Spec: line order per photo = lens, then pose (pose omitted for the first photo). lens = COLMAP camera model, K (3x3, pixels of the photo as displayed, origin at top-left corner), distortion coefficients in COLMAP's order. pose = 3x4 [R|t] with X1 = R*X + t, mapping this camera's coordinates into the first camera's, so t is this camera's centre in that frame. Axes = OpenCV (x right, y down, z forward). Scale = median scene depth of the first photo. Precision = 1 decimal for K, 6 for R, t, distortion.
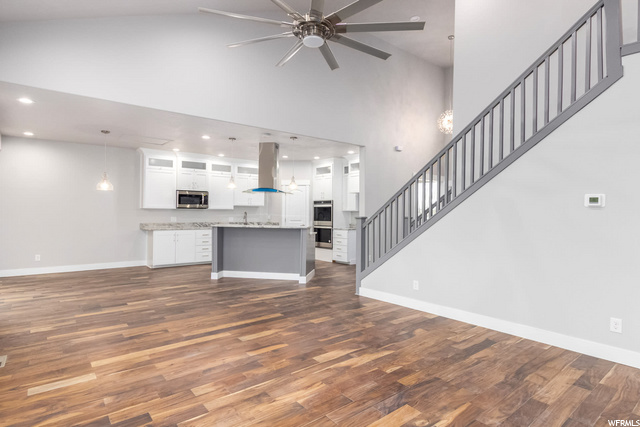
lens RADIAL K [[325.5, 0, 309.5], [0, 325.5, 215.0], [0, 0, 1]] dist [0.002950, 0.001002]
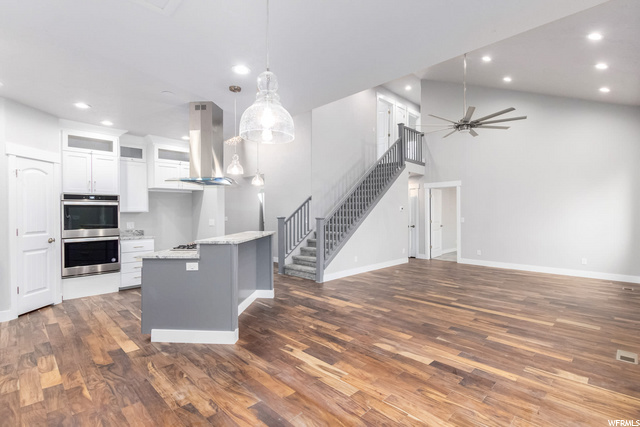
lens RADIAL K [[326.3, 0, 311.3], [0, 326.3, 214.4], [0, 0, 1]] dist [0.026178, -0.000484]
pose [[-0.108216, -0.011830, 0.994057, -1.601516], [0.004394, 0.999914, 0.012378, -0.036981], [-0.994118, 0.005707, -0.108155, 1.776436]]
